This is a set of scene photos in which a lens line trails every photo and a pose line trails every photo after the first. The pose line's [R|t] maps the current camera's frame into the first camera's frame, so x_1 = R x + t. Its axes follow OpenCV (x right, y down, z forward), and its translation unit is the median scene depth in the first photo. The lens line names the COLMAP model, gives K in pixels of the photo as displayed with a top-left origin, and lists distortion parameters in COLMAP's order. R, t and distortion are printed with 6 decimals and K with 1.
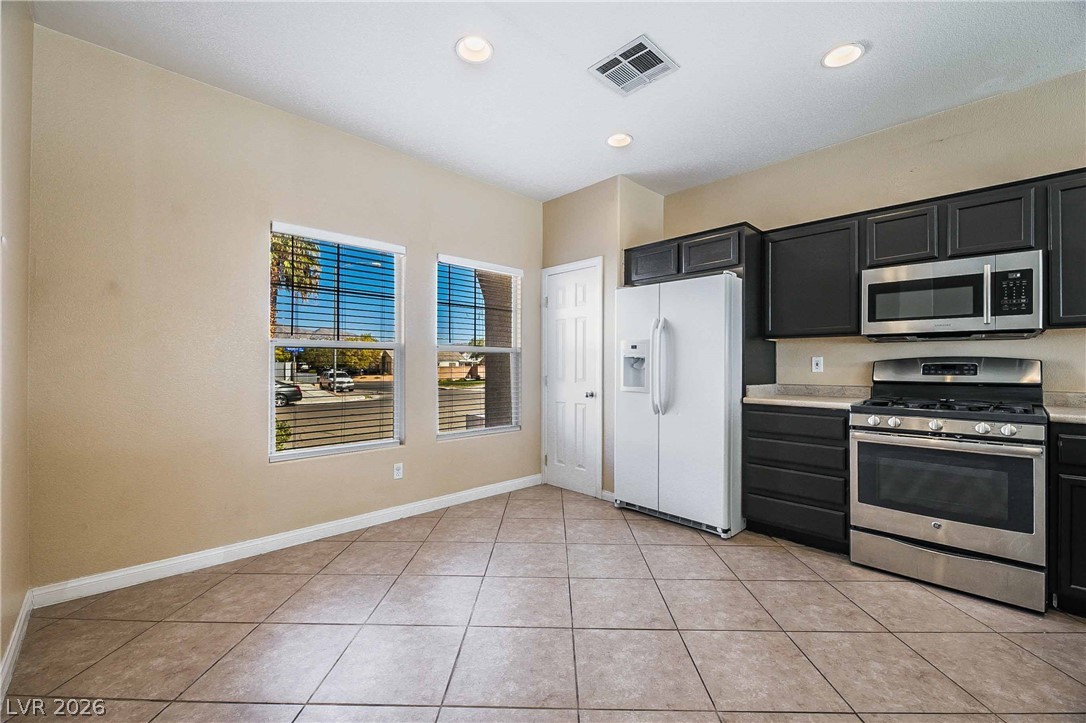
lens RADIAL K [[443.6, 0, 543.0], [0, 443.6, 363.6], [0, 0, 1]] dist [-0.007004, -0.000592]
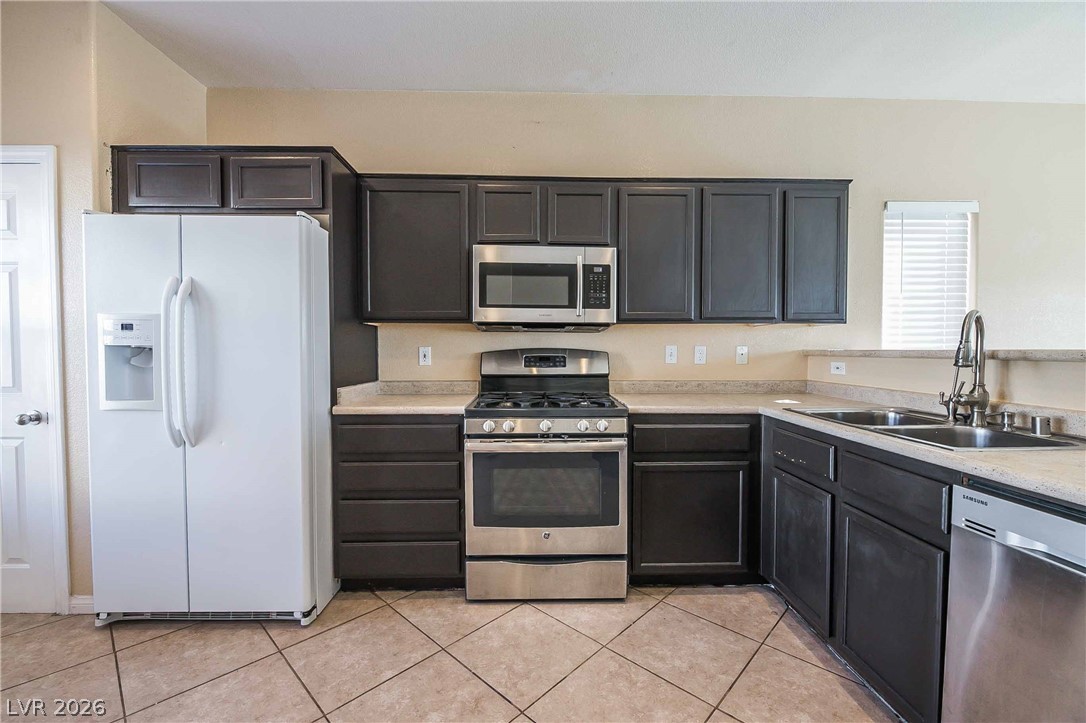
lens RADIAL K [[447.7, 0, 543.2], [0, 447.7, 365.1], [0, 0, 1]] dist [-0.006928, -0.000183]
pose [[0.673328, -0.025886, 0.738891, 0.181173], [-0.001254, 0.999345, 0.036153, -0.014199], [-0.739343, -0.025269, 0.672855, 0.329119]]
